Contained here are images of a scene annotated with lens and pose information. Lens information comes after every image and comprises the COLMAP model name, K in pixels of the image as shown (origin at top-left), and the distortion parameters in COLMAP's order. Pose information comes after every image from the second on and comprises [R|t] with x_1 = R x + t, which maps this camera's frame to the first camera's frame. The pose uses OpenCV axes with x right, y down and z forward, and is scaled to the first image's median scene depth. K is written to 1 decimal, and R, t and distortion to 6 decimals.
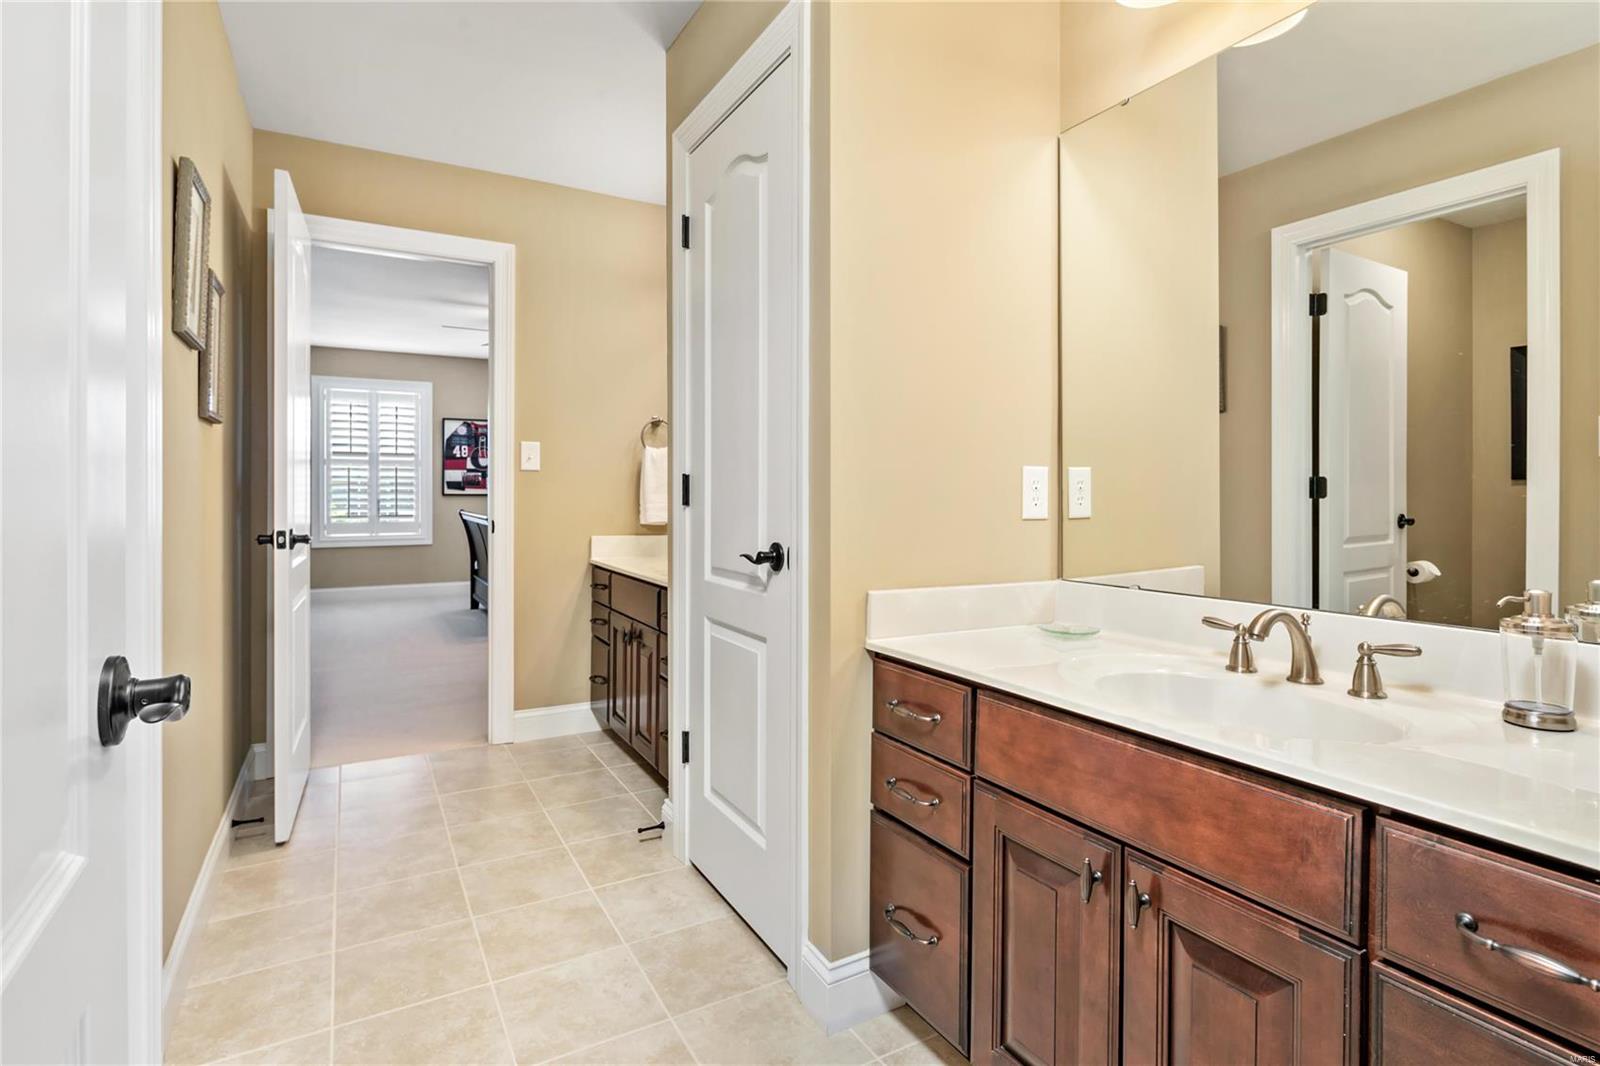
lens RADIAL K [[773.7, 0, 799.9], [0, 773.7, 524.0], [0, 0, 1]] dist [0.014150, 0.000160]
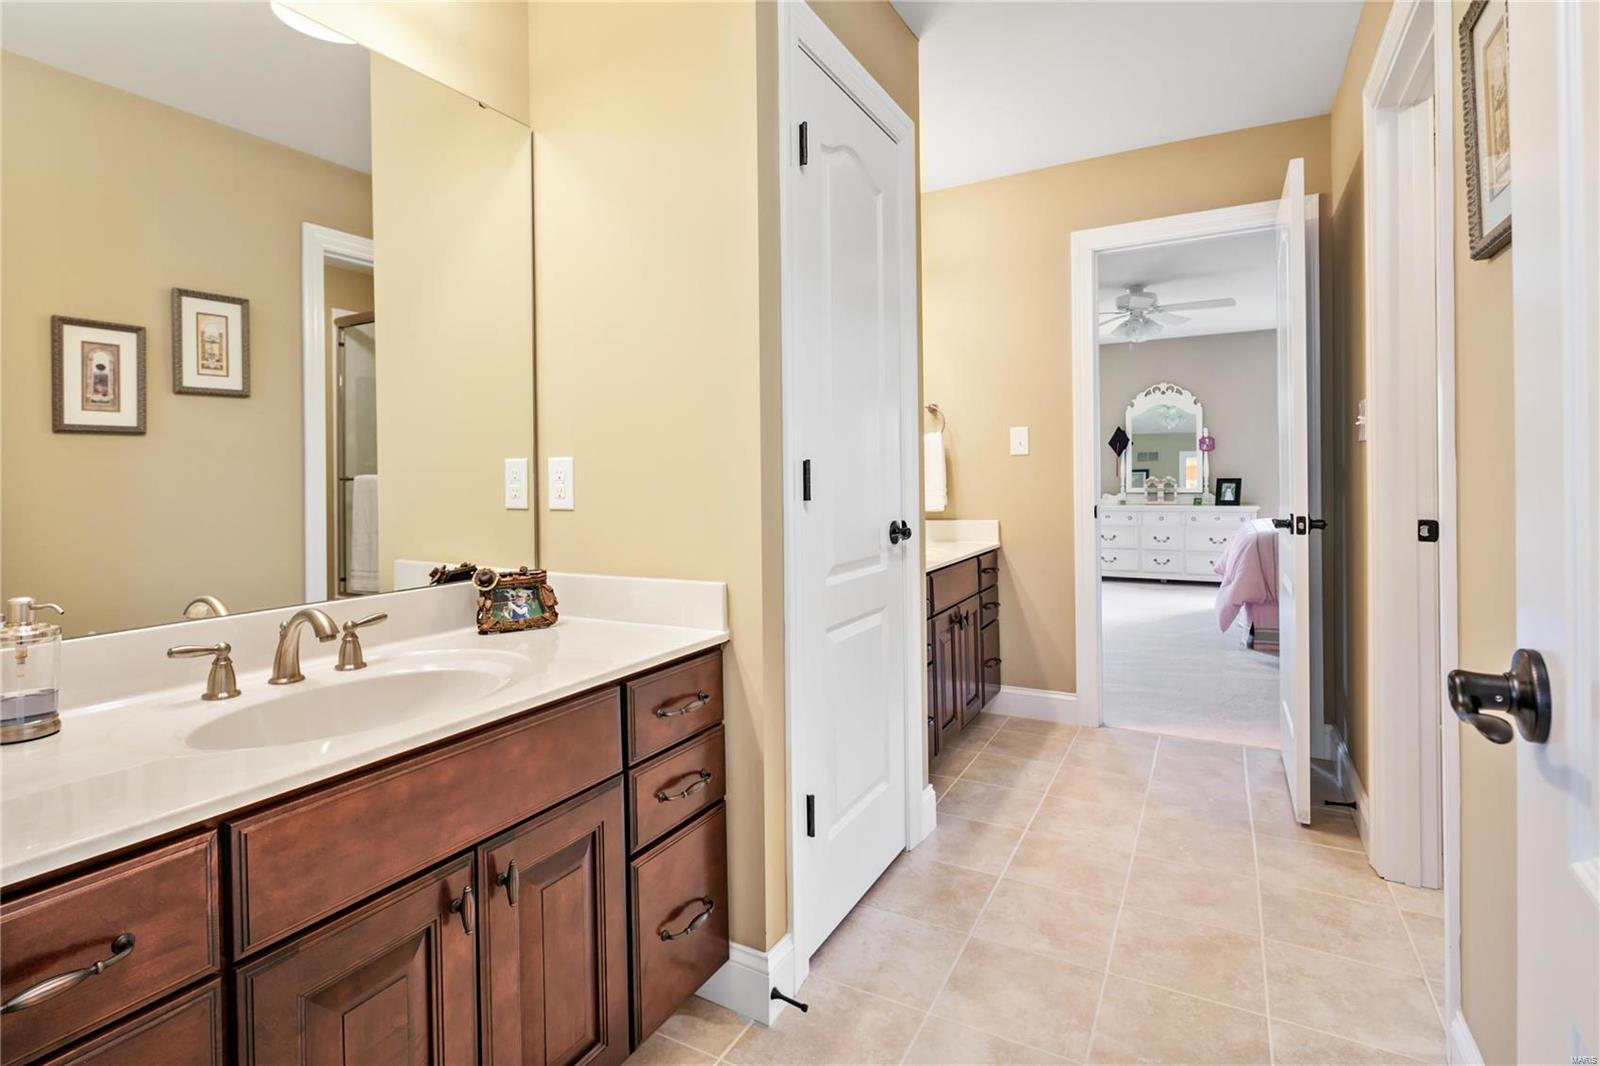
lens RADIAL K [[784.0, 0, 796.2], [0, 784.0, 480.5], [0, 0, 1]] dist [0.001791, -0.000261]
pose [[-0.521029, 0.017934, 0.853350, -0.949992], [0.052214, 0.998577, 0.010894, -0.050202], [-0.851940, 0.050233, -0.521224, 1.651528]]
